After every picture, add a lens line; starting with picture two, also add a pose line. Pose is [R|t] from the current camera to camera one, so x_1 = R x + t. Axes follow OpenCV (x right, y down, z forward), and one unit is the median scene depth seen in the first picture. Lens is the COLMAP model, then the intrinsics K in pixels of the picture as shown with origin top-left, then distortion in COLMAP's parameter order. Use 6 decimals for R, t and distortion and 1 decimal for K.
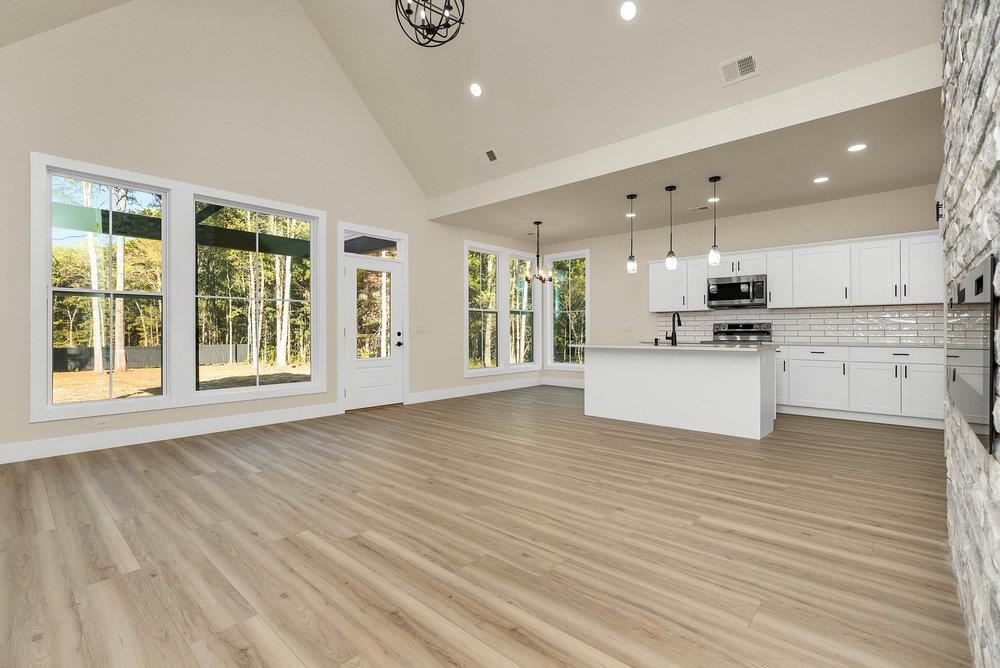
lens RADIAL K [[450.9, 0, 504.9], [0, 450.9, 333.7], [0, 0, 1]] dist [-0.003973, -0.000611]
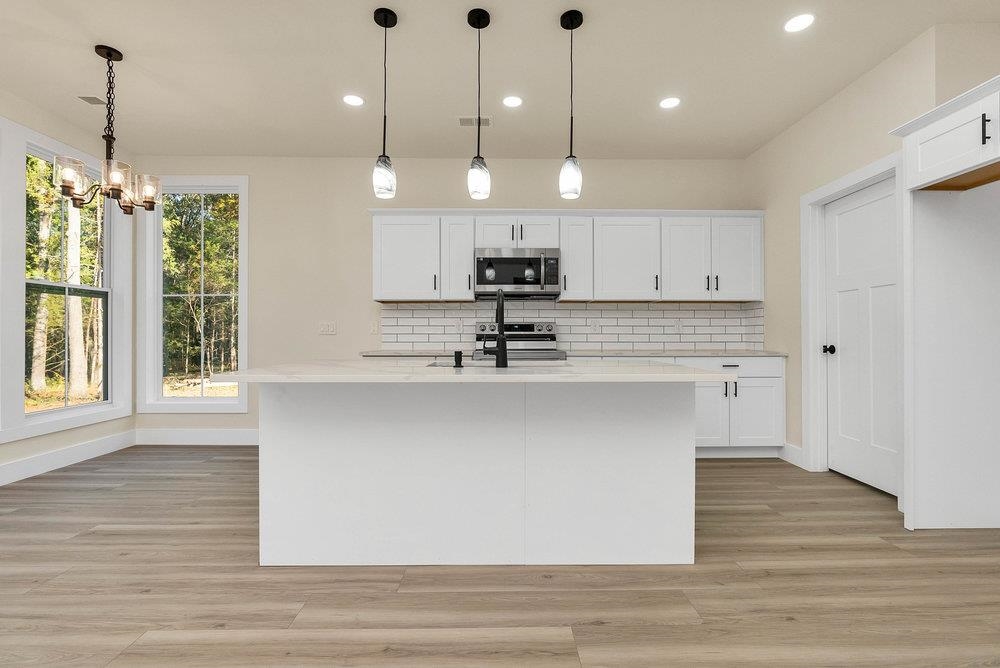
lens RADIAL K [[450.9, 0, 504.9], [0, 450.9, 333.7], [0, 0, 1]] dist [-0.003973, -0.000611]
pose [[0.733196, 0.003307, 0.680009, 0.067470], [0.001854, 0.999975, -0.006862, -0.002687], [-0.680014, 0.006292, 0.733172, 0.541422]]
